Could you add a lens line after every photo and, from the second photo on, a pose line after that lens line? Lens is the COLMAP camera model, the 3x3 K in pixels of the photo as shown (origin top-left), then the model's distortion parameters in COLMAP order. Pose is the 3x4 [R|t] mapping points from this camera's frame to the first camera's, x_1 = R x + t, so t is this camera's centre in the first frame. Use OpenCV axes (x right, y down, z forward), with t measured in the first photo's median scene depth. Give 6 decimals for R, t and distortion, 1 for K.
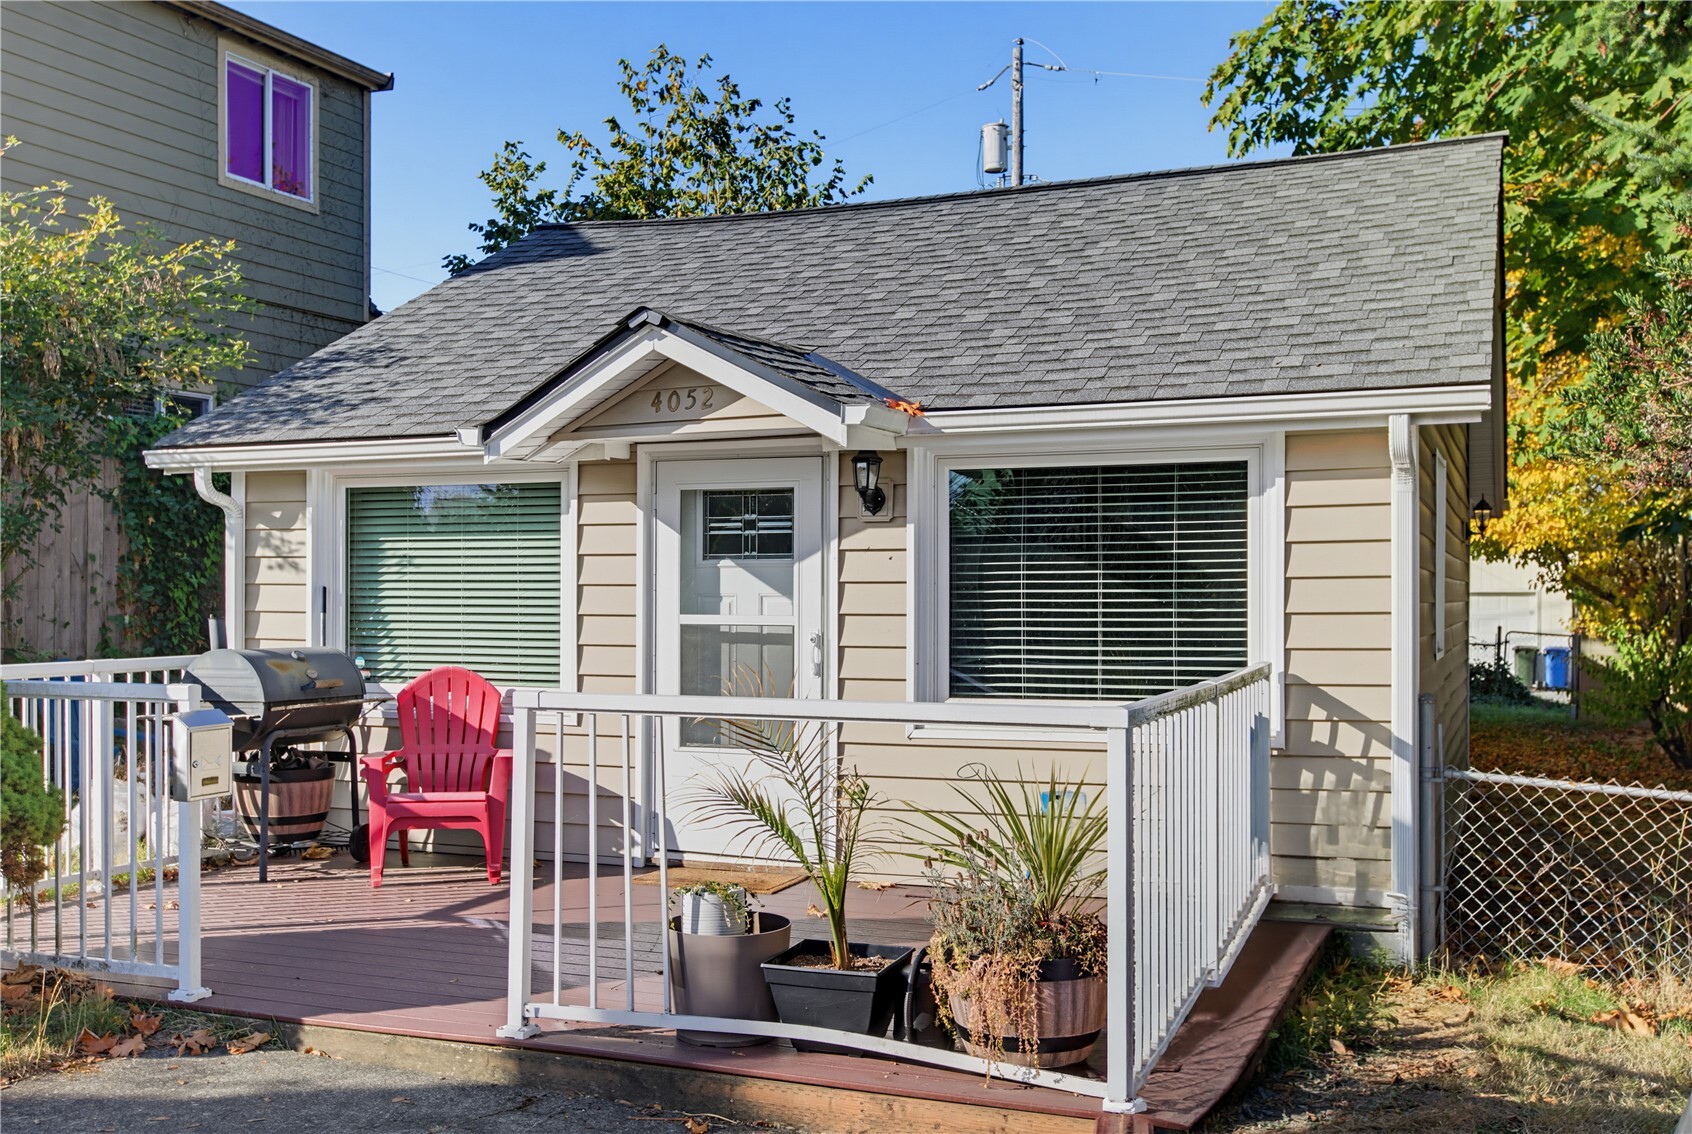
lens RADIAL K [[1619.1, 0, 846.0], [0, 1619.1, 567.0], [0, 0, 1]] dist [0.020825, 0.010662]
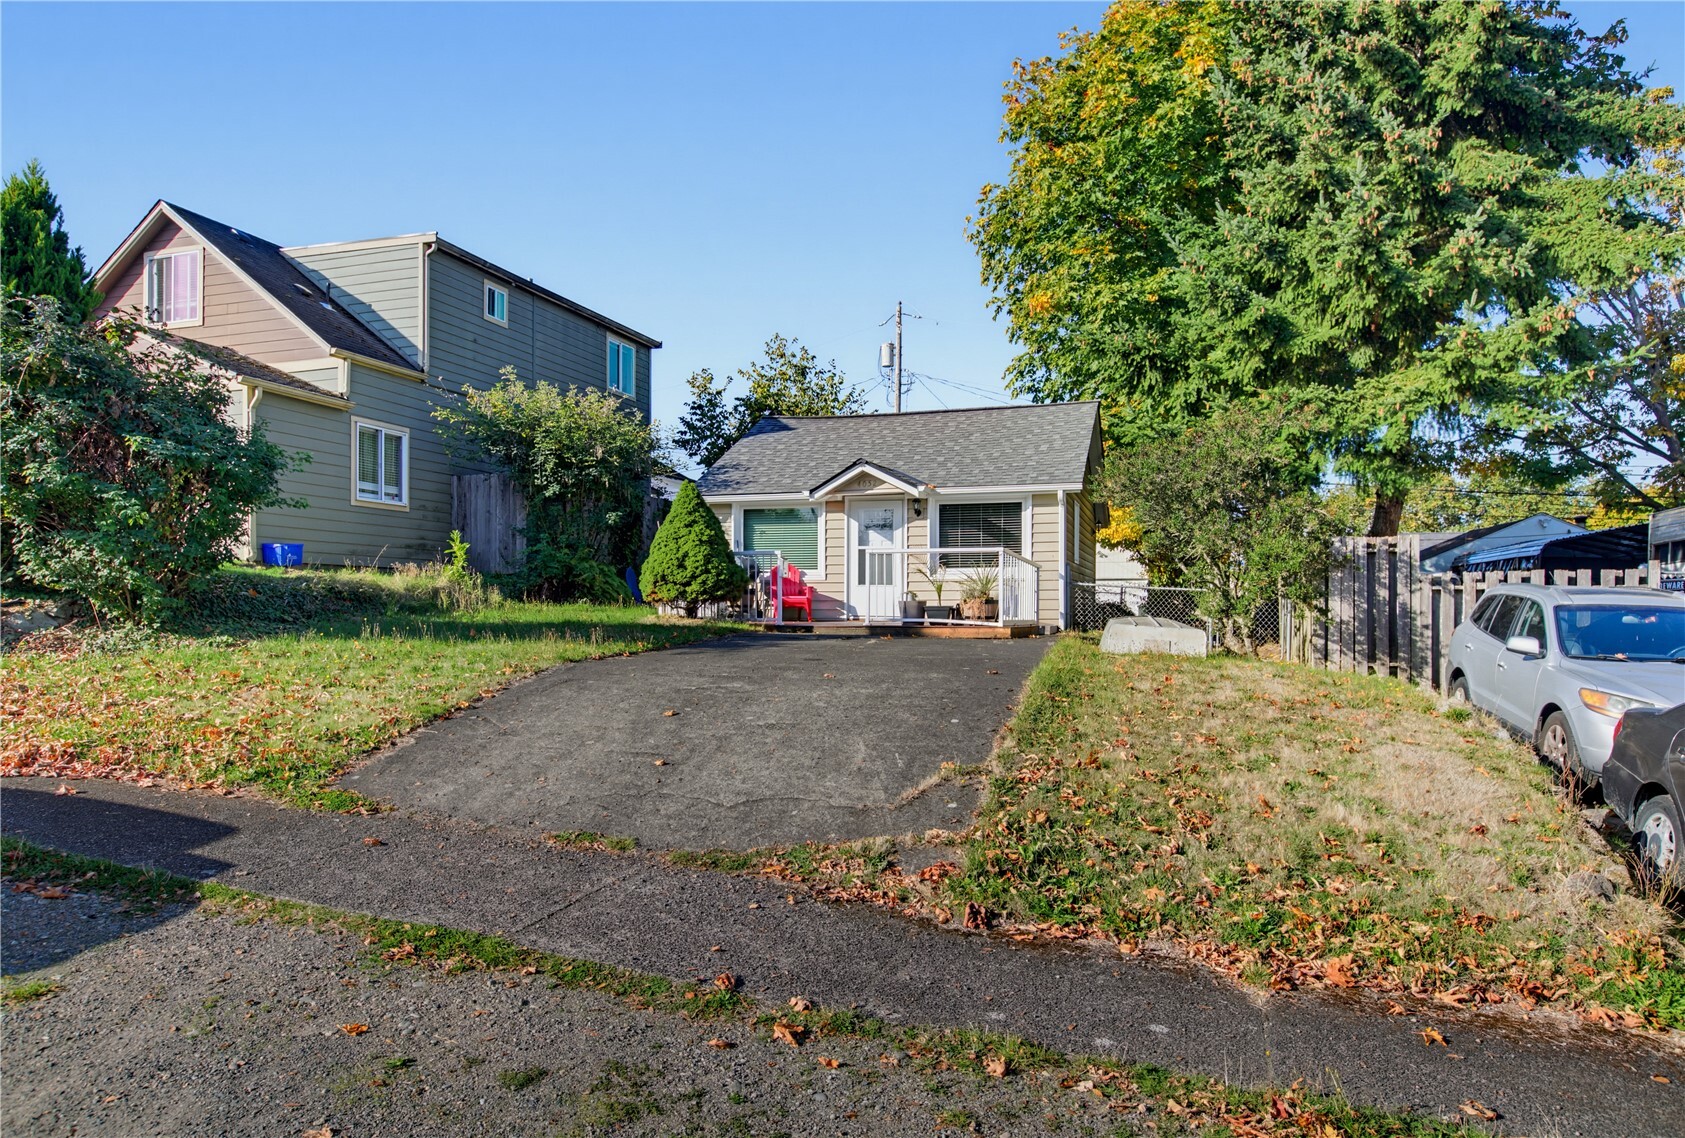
lens RADIAL K [[1115.4, 0, 842.8], [0, 1115.4, 596.9], [0, 0, 1]] dist [-0.001687, -0.000095]
pose [[0.994623, 0.000771, 0.103562, -0.313262], [-0.001357, 0.999983, 0.005590, 0.102085], [-0.103556, -0.005700, 0.994607, -1.105720]]
